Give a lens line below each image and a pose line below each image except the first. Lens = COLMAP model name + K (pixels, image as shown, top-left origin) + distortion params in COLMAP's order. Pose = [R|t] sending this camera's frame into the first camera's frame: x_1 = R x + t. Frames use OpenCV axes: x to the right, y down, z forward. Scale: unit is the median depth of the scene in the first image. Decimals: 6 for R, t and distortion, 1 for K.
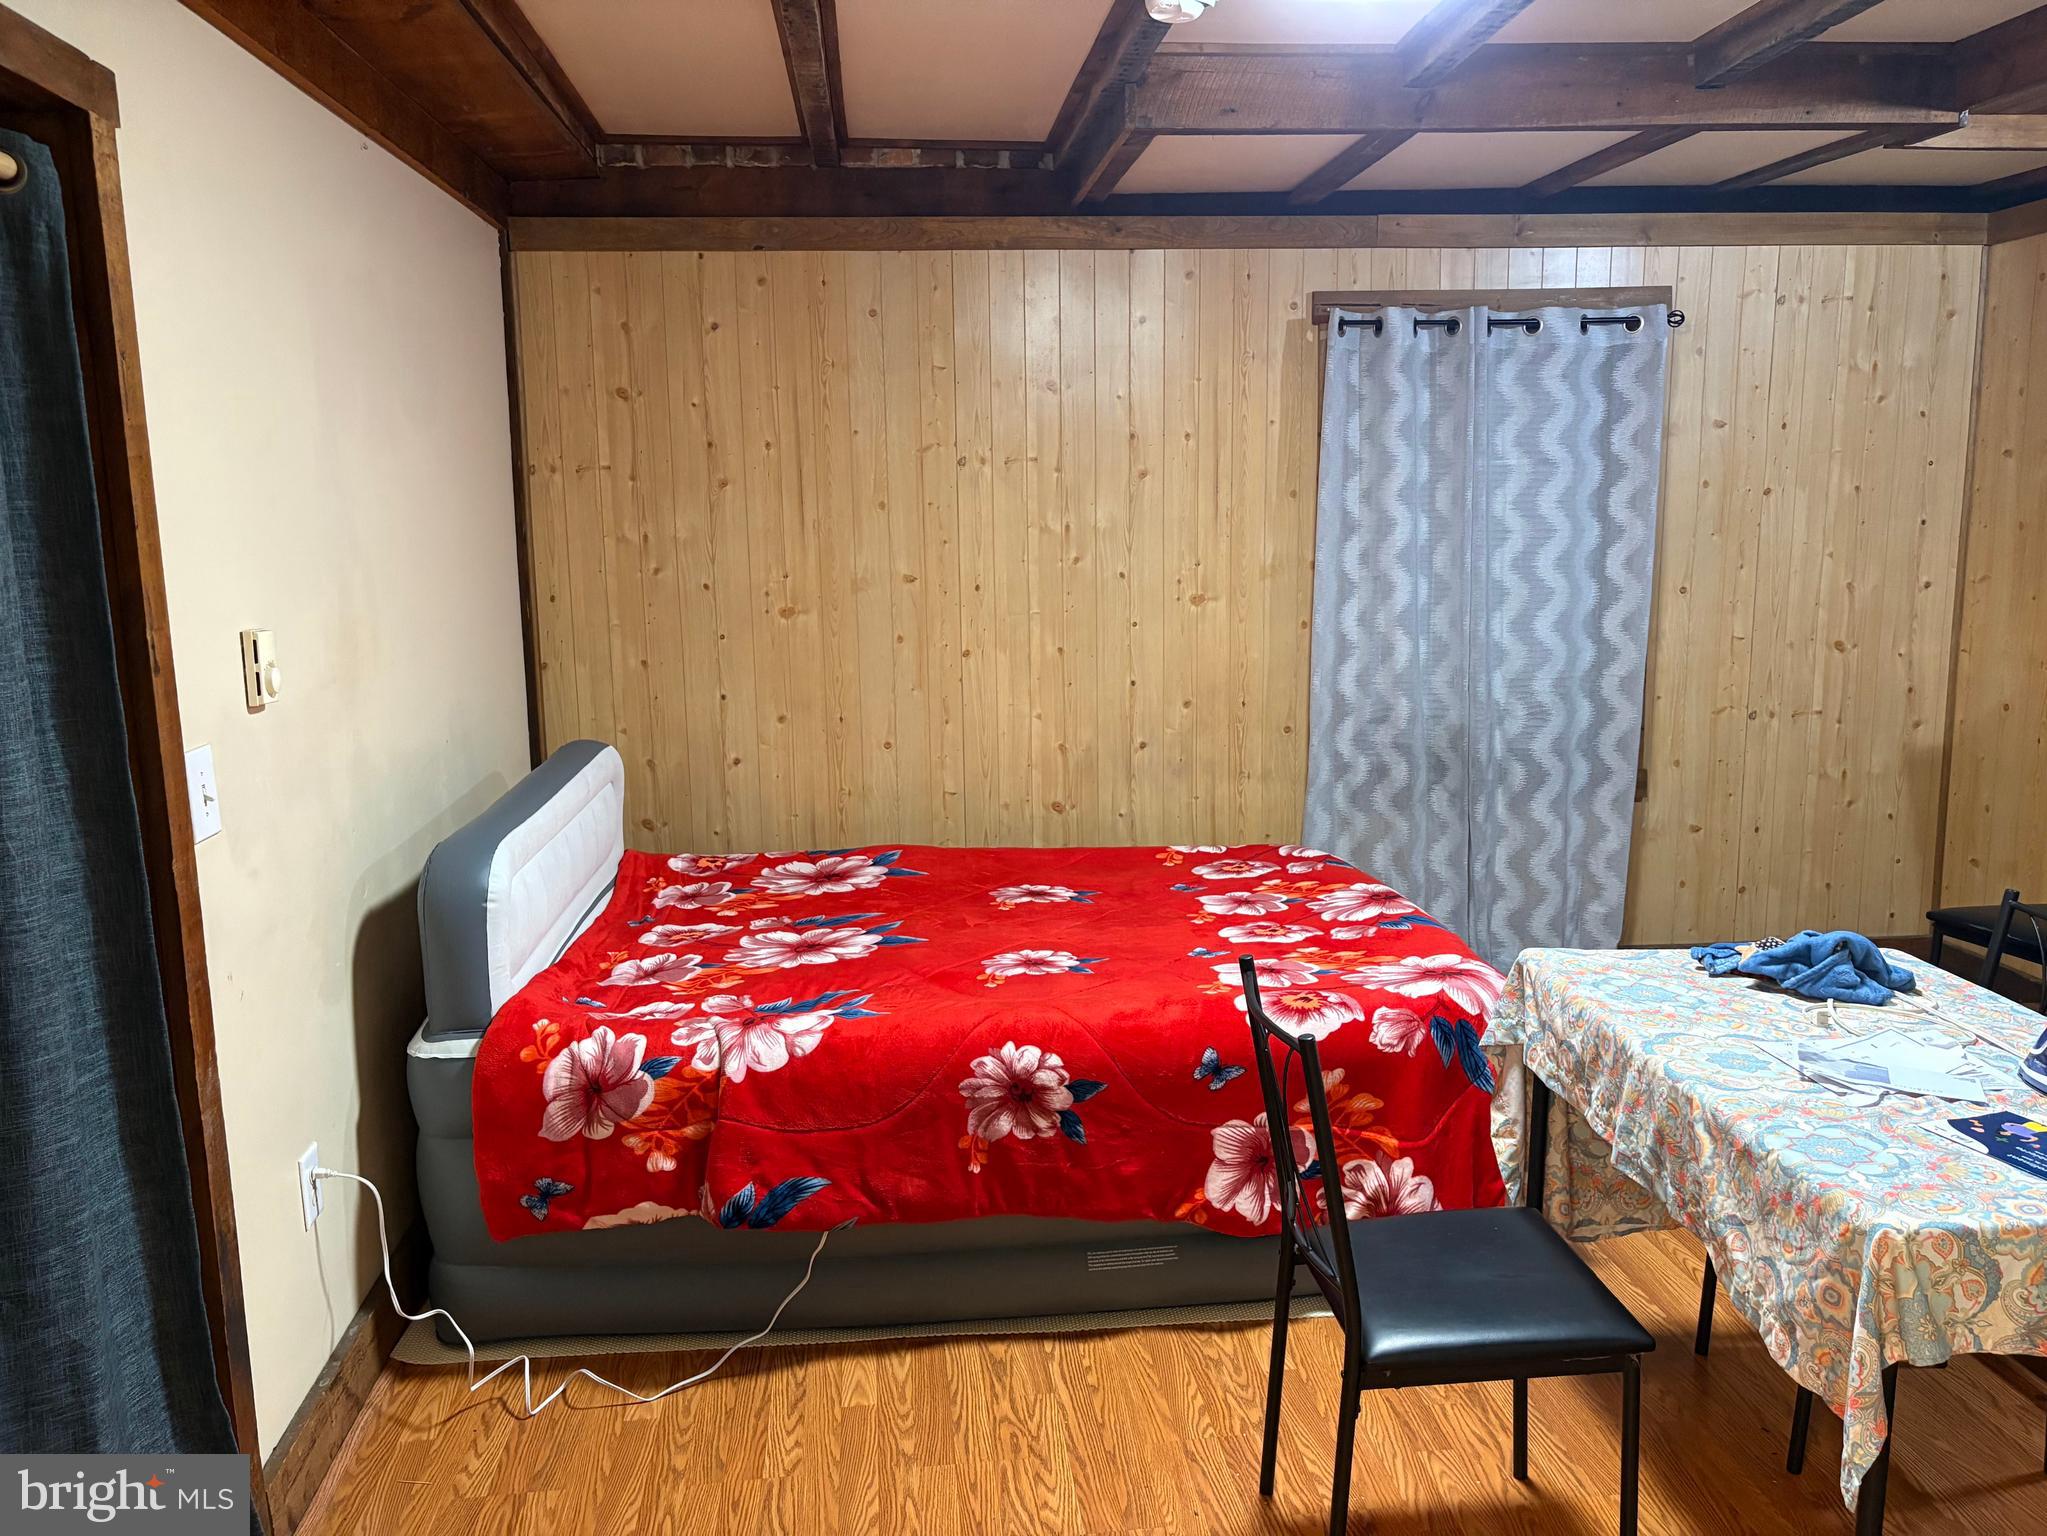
lens RADIAL K [[1550.9, 0, 1017.3], [0, 1550.9, 768.3], [0, 0, 1]] dist [0.033450, -0.030758]
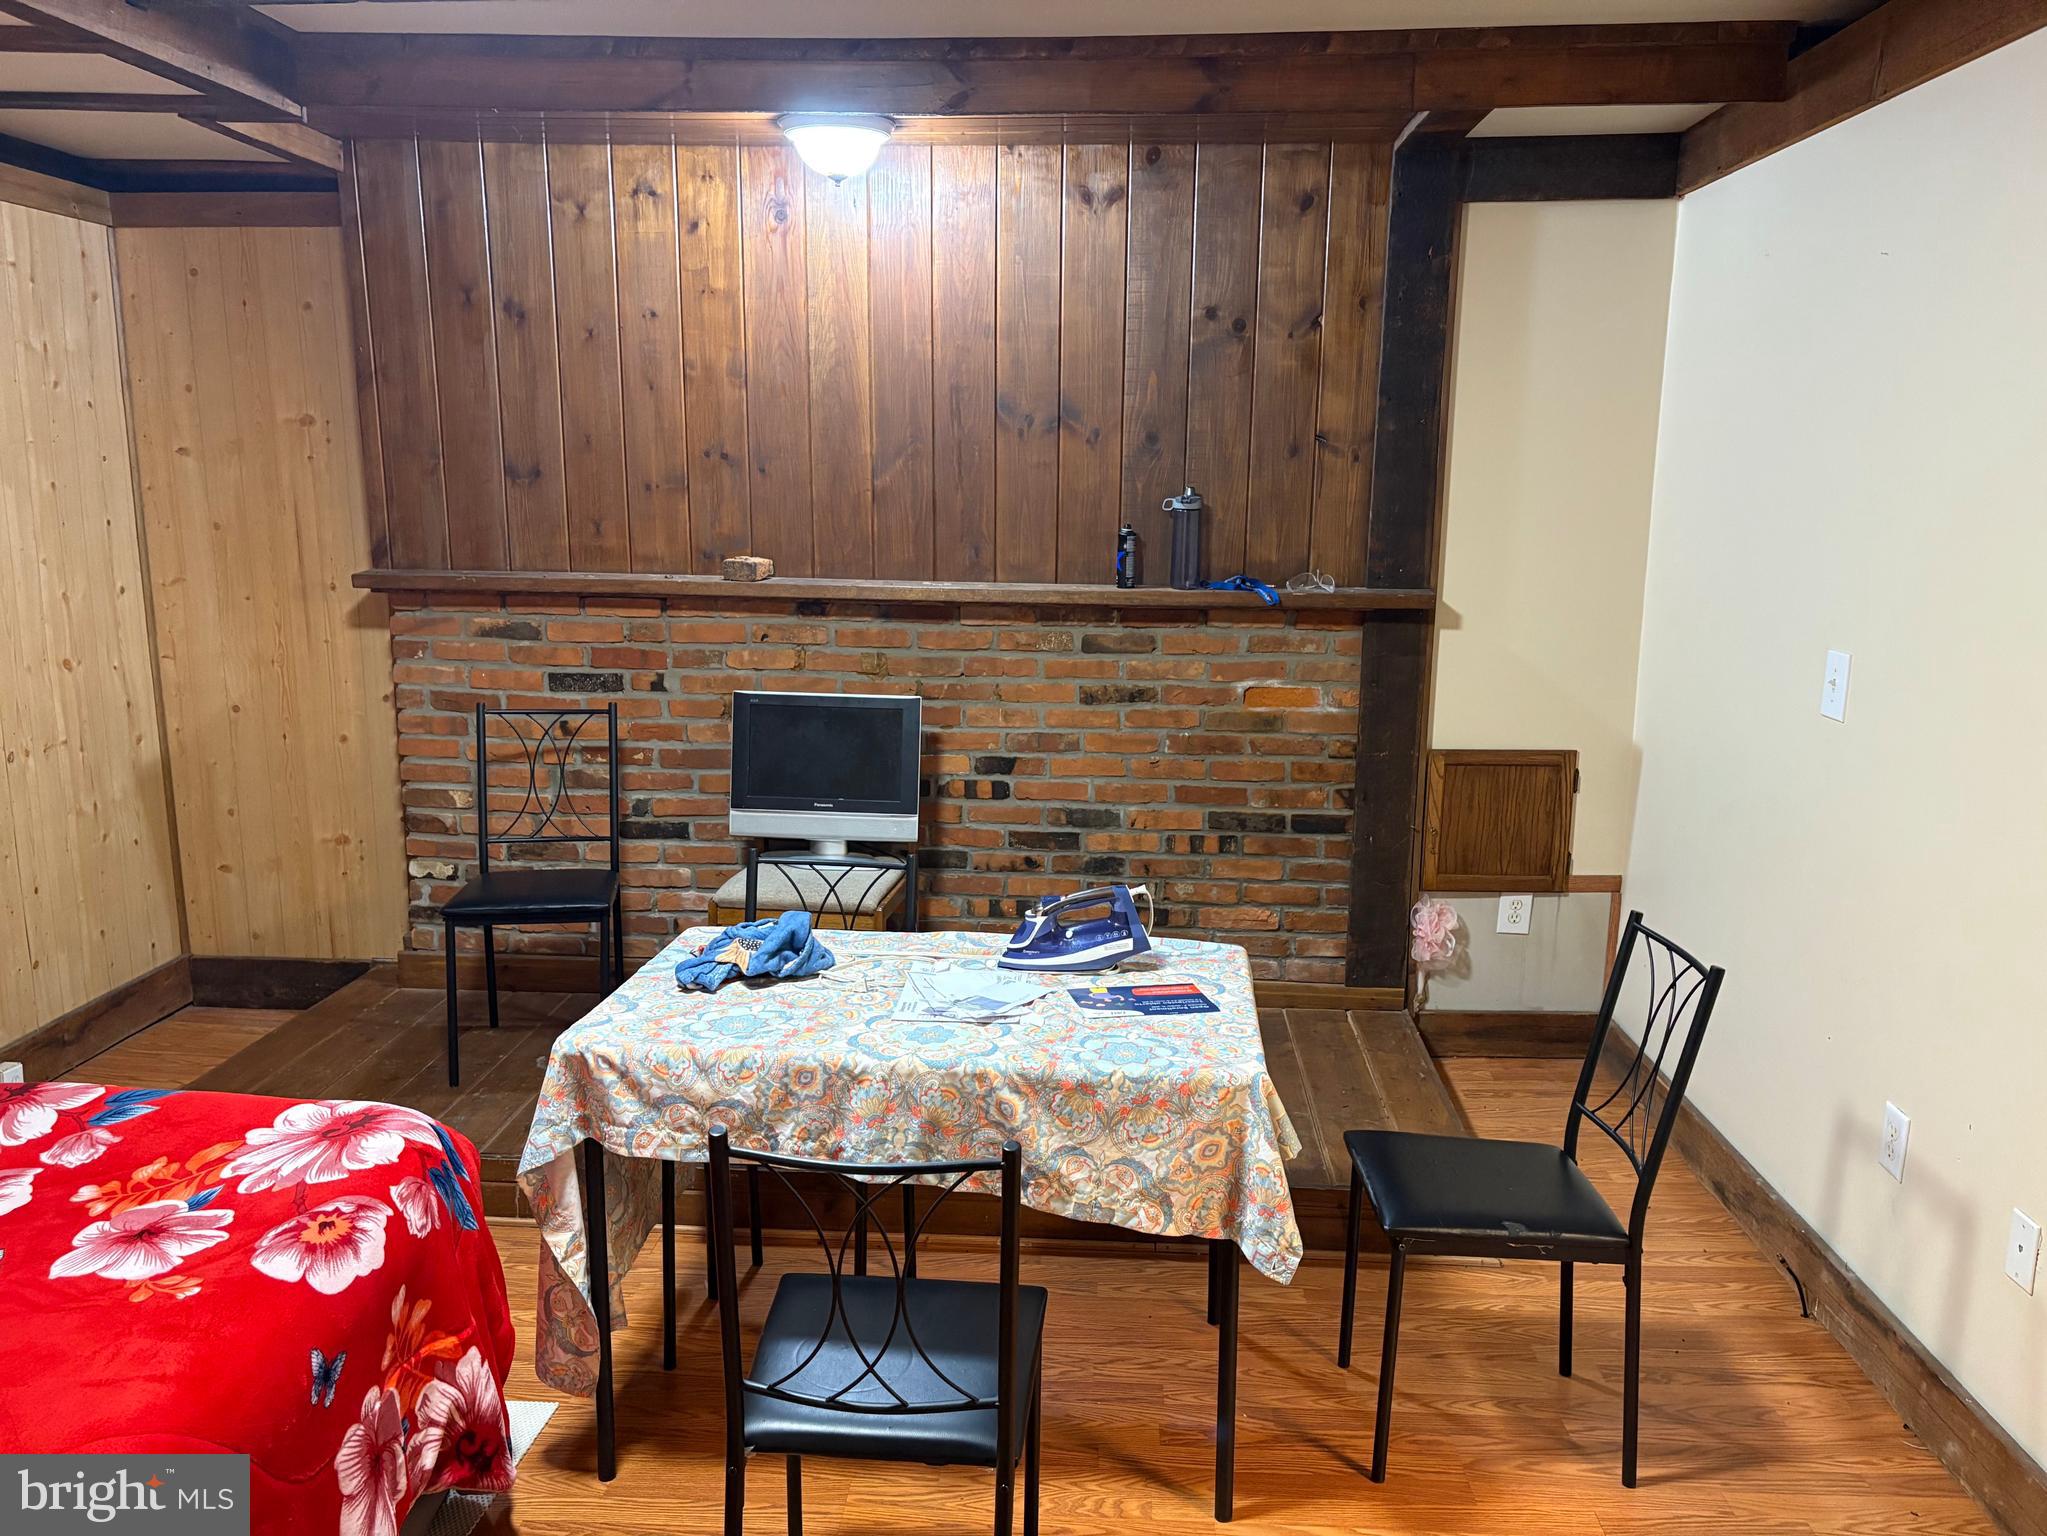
lens RADIAL K [[1550.9, 0, 1022.5], [0, 1550.9, 778.1], [0, 0, 1]] dist [0.033450, -0.030758]
pose [[0.152446, -0.174682, 0.972752, -0.380392], [0.153676, 0.976474, 0.151267, -0.098183], [-0.976291, 0.126428, 0.175704, 0.485666]]
